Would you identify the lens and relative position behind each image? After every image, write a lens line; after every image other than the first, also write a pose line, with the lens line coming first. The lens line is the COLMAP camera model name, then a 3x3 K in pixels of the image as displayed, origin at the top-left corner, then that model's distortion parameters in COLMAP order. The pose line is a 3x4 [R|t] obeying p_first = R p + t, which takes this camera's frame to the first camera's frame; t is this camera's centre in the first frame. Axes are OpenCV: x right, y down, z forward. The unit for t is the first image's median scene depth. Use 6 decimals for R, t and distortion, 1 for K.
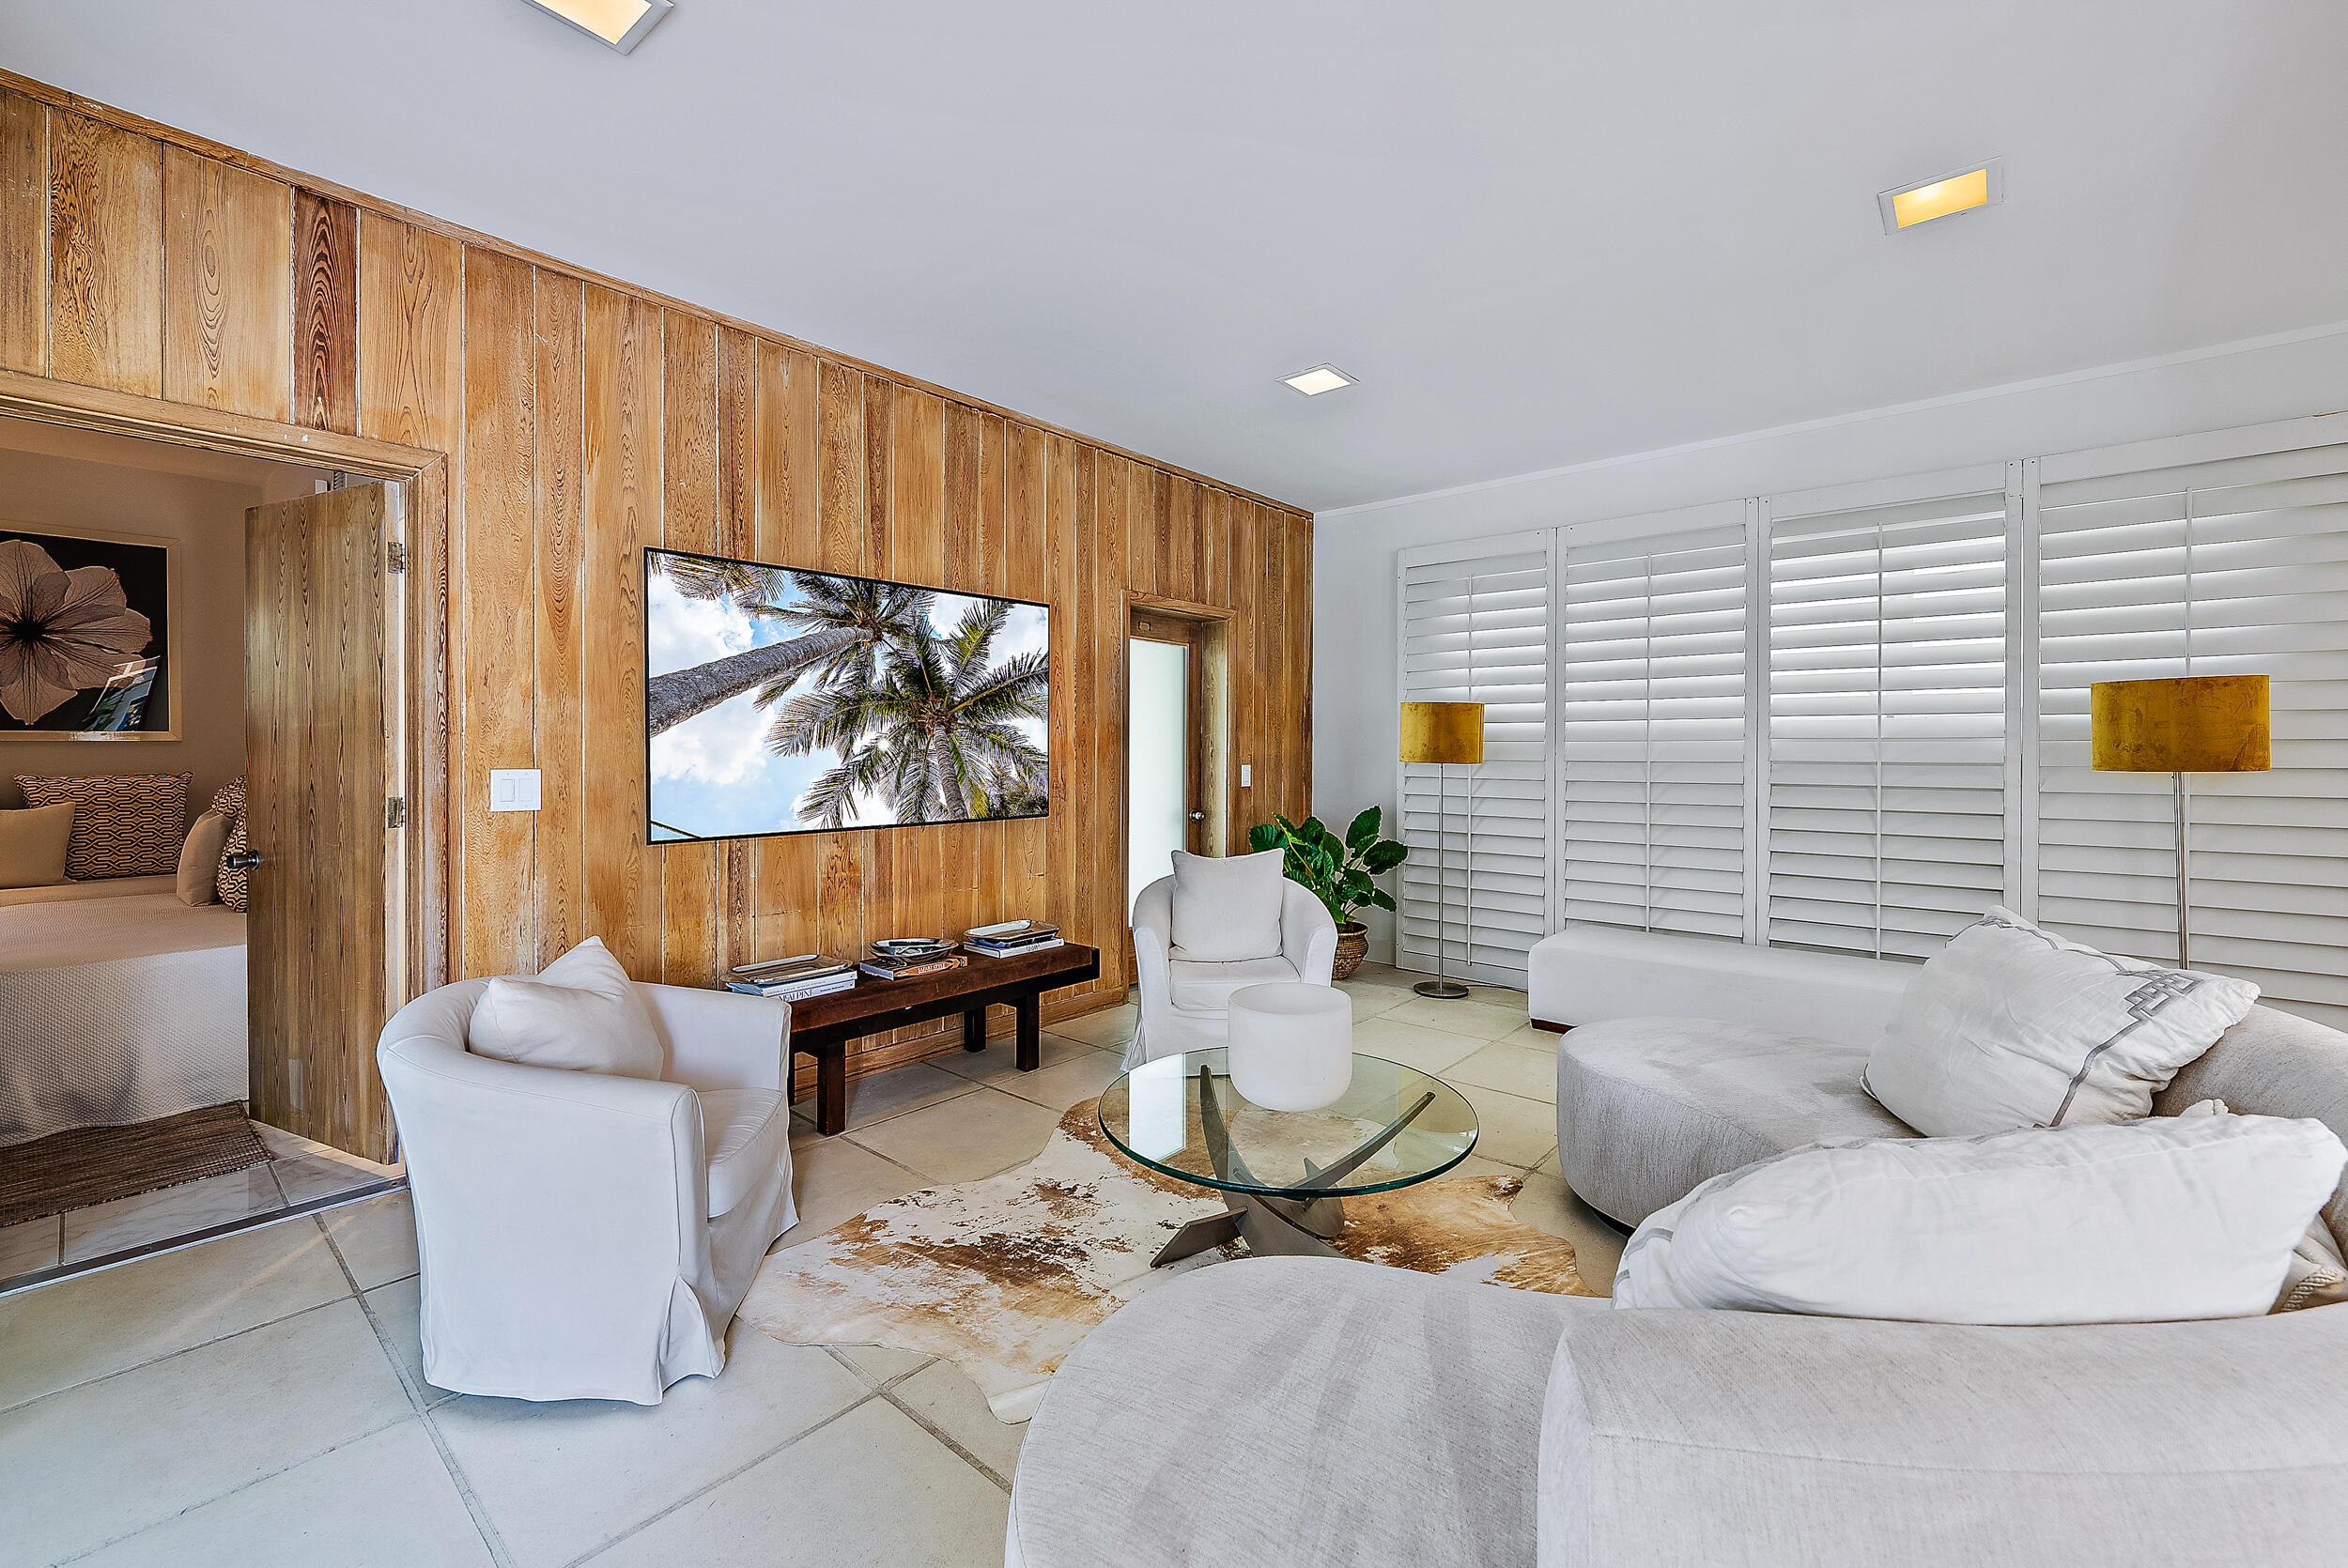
lens RADIAL K [[957.1, 0, 1165.9], [0, 957.1, 774.7], [0, 0, 1]] dist [-0.000830, -0.000067]
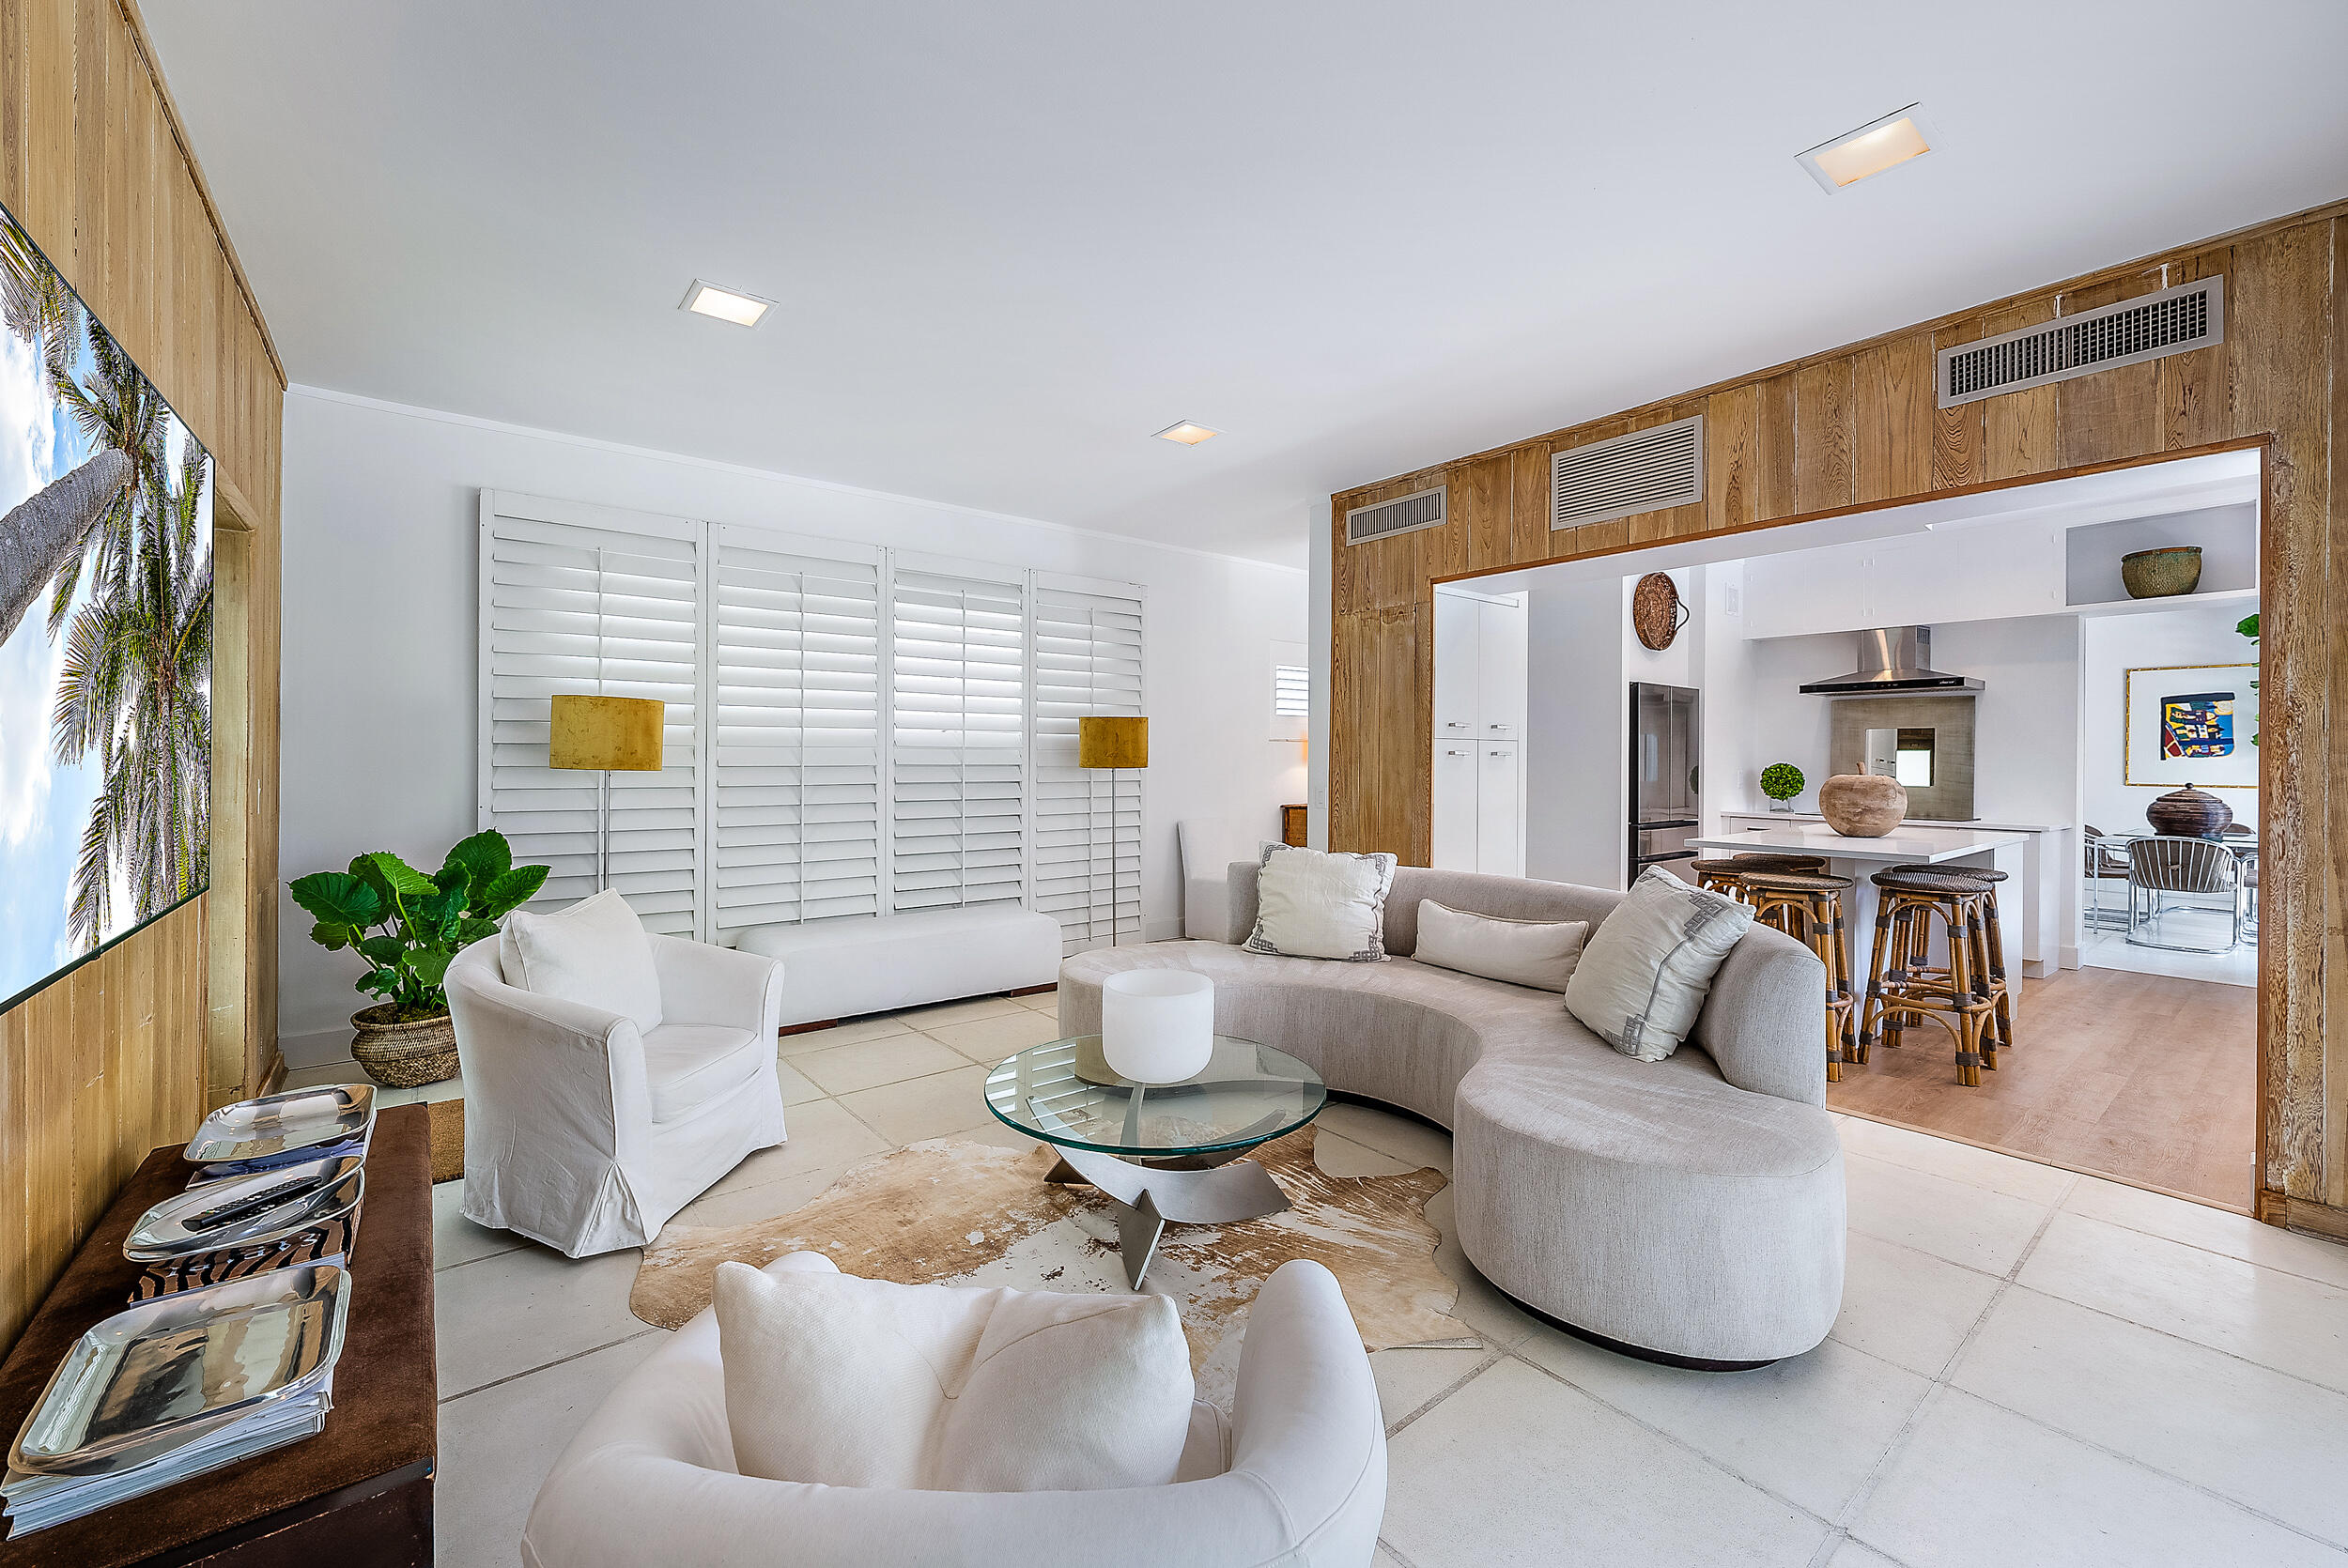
lens RADIAL K [[957.1, 0, 1171.0], [0, 957.1, 760.8], [0, 0, 1]] dist [-0.000830, -0.000067]
pose [[0.187727, -0.002500, 0.982218, -0.566537], [0.018705, 0.999825, -0.001030, -0.011280], [-0.982043, 0.018566, 0.187740, 0.459920]]
